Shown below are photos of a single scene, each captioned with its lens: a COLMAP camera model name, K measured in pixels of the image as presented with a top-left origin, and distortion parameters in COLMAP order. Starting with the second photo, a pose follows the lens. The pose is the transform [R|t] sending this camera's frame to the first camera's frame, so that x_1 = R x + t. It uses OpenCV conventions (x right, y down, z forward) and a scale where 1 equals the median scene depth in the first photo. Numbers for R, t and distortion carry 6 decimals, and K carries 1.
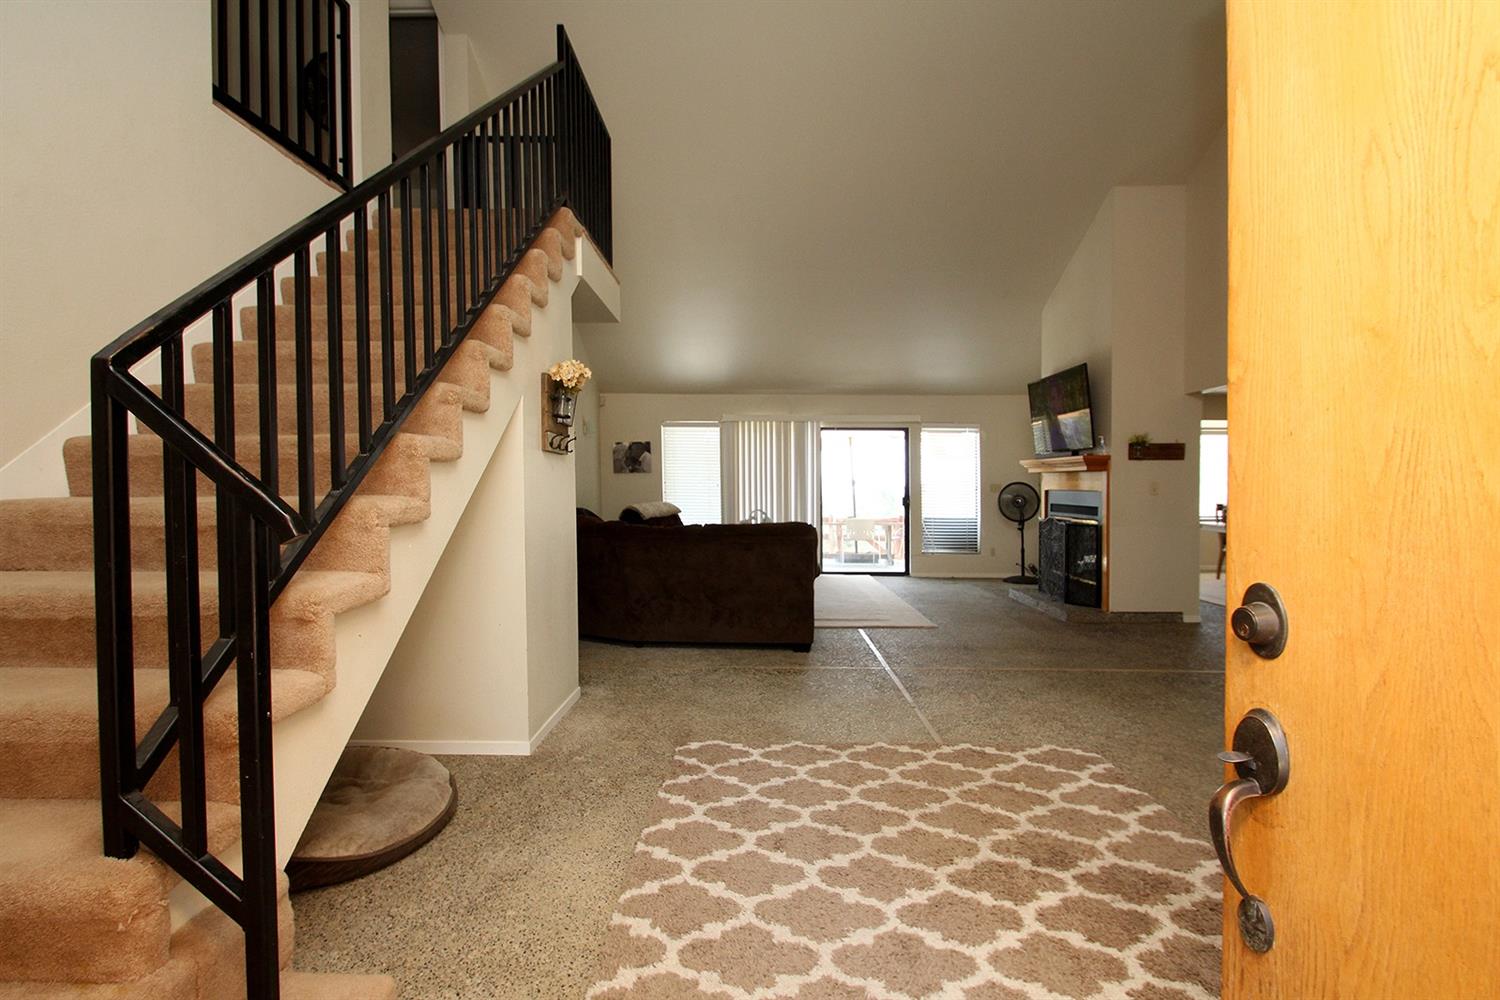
lens RADIAL K [[713.8, 0, 738.7], [0, 713.8, 492.0], [0, 0, 1]] dist [-0.000159, -0.000402]
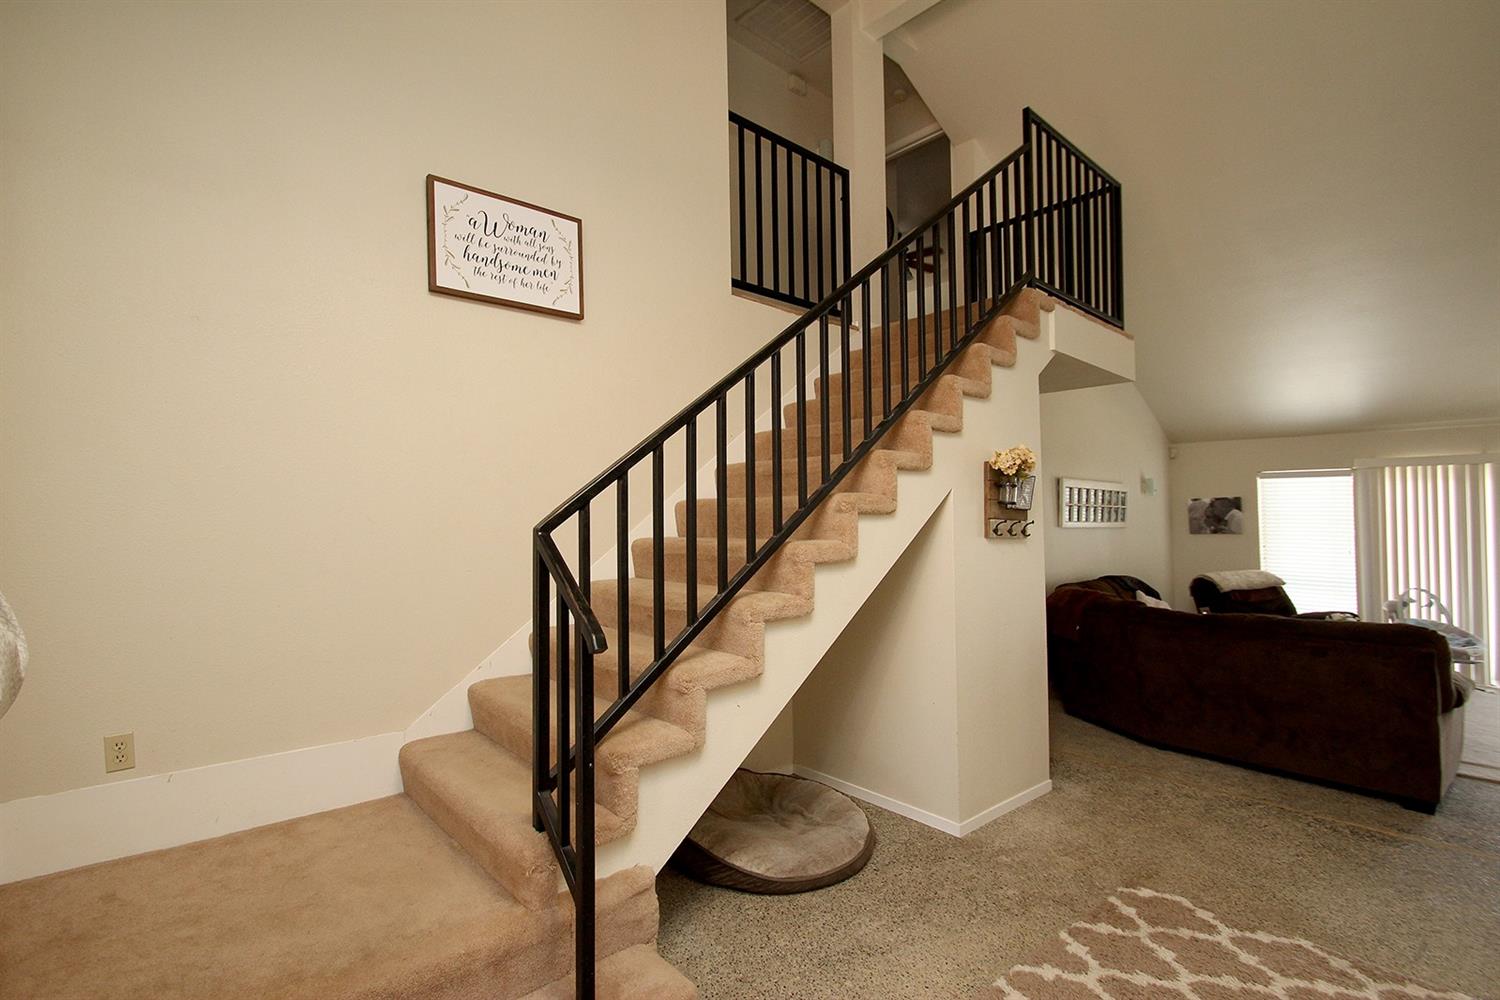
lens RADIAL K [[691.3, 0, 764.1], [0, 691.3, 513.3], [0, 0, 1]] dist [0.028788, -0.030104]
pose [[0.675326, 0.003312, -0.737512, 0.250388], [-0.018381, 0.999755, -0.012341, -0.078587], [0.737290, 0.021890, 0.675222, 0.107336]]
